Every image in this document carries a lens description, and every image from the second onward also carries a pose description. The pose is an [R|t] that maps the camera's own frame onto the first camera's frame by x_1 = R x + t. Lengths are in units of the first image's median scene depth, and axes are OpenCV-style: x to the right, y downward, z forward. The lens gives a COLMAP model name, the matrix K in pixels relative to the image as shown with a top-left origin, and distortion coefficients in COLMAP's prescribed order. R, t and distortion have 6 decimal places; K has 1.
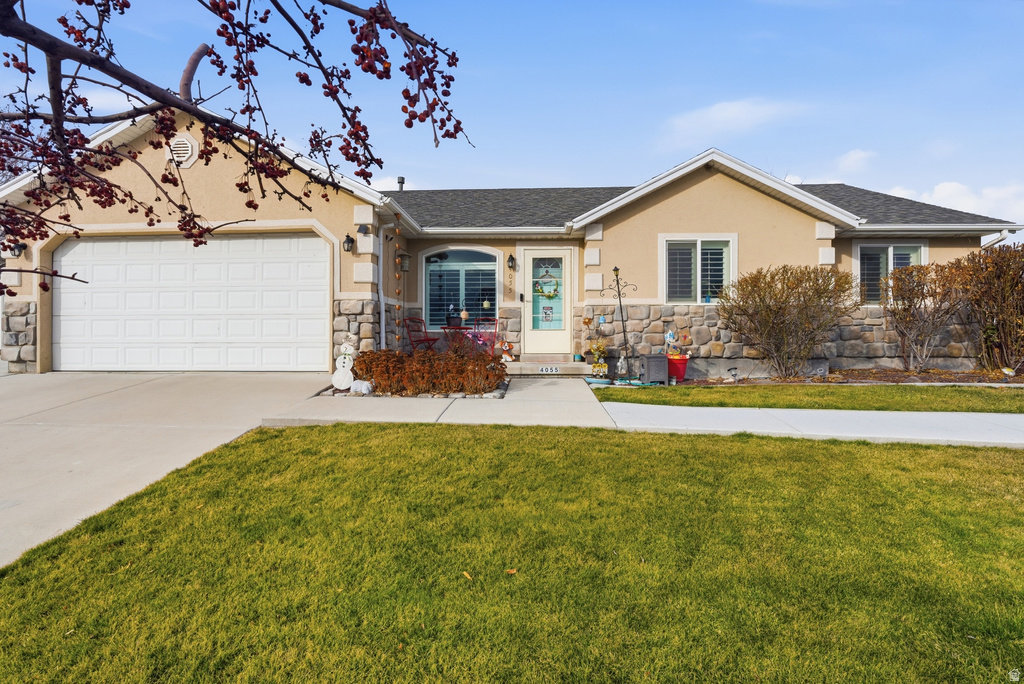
lens RADIAL K [[449.5, 0, 512.0], [0, 449.5, 342.0], [0, 0, 1]] dist [-0.013090, 0.000203]
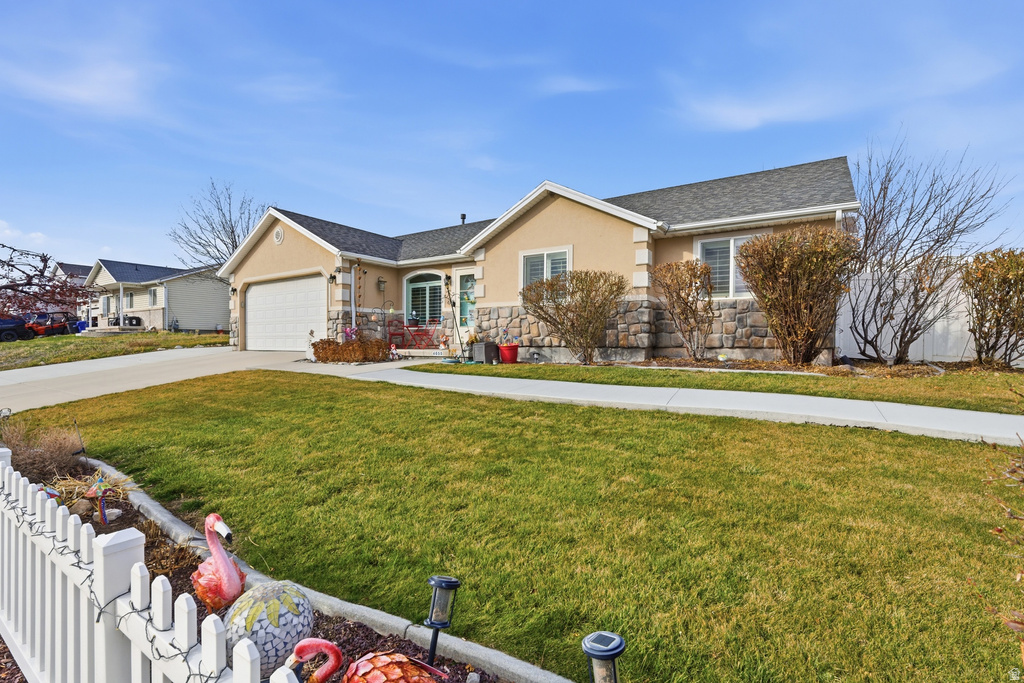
lens RADIAL K [[455.6, 0, 513.4], [0, 455.6, 339.6], [0, 0, 1]] dist [0.001947, 0.000154]
pose [[0.860321, -0.001361, -0.509750, 0.991535], [-0.003337, 0.999960, -0.008301, 0.026181], [0.509741, 0.008843, 0.860282, -0.146299]]
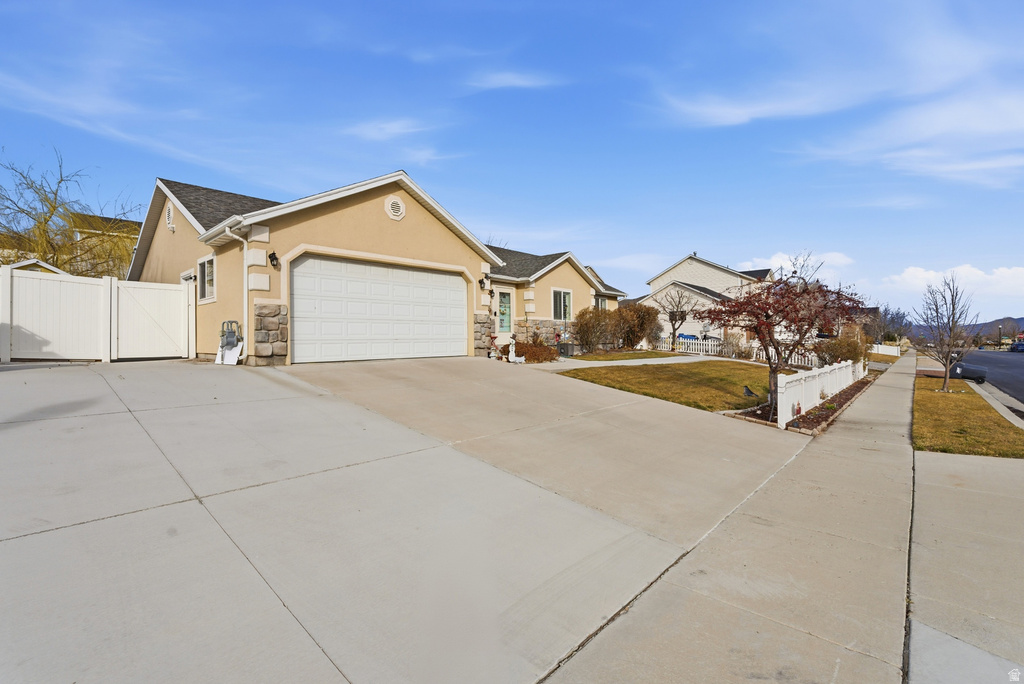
lens RADIAL K [[455.6, 0, 513.4], [0, 455.6, 340.1], [0, 0, 1]] dist [0.001947, 0.000154]
pose [[0.629792, -0.005699, 0.776743, -1.463248], [0.008335, 0.999965, 0.000578, 0.006091], [-0.776719, 0.006110, 0.629818, -0.210793]]
